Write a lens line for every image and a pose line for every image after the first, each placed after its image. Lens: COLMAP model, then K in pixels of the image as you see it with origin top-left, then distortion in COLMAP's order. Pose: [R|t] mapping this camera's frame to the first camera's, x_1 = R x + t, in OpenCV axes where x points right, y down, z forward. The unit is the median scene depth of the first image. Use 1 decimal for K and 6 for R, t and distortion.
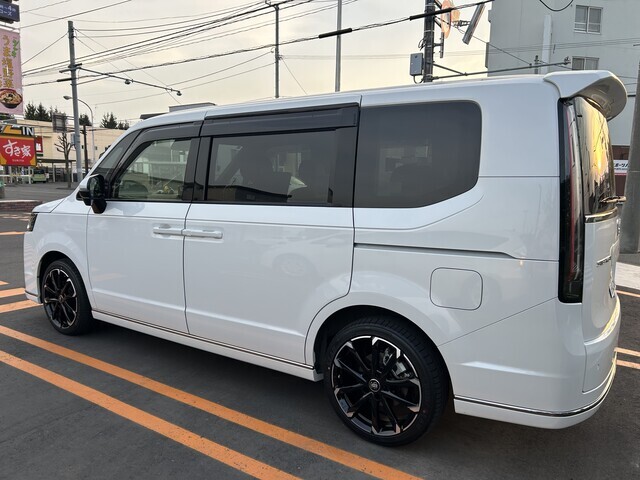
lens RADIAL K [[491.4, 0, 320.0], [0, 491.4, 240.0], [0, 0, 1]] dist [-0.005041, -0.013692]
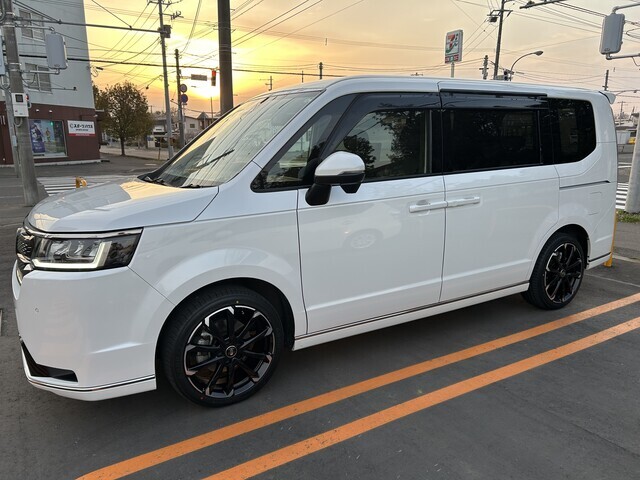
lens RADIAL K [[491.4, 0, 320.0], [0, 491.4, 240.0], [0, 0, 1]] dist [-0.005041, -0.013692]
pose [[0.432884, -0.204408, 0.877969, -1.306196], [0.128283, 0.978008, 0.164448, -0.145196], [-0.892275, 0.041442, 0.449586, 0.782133]]
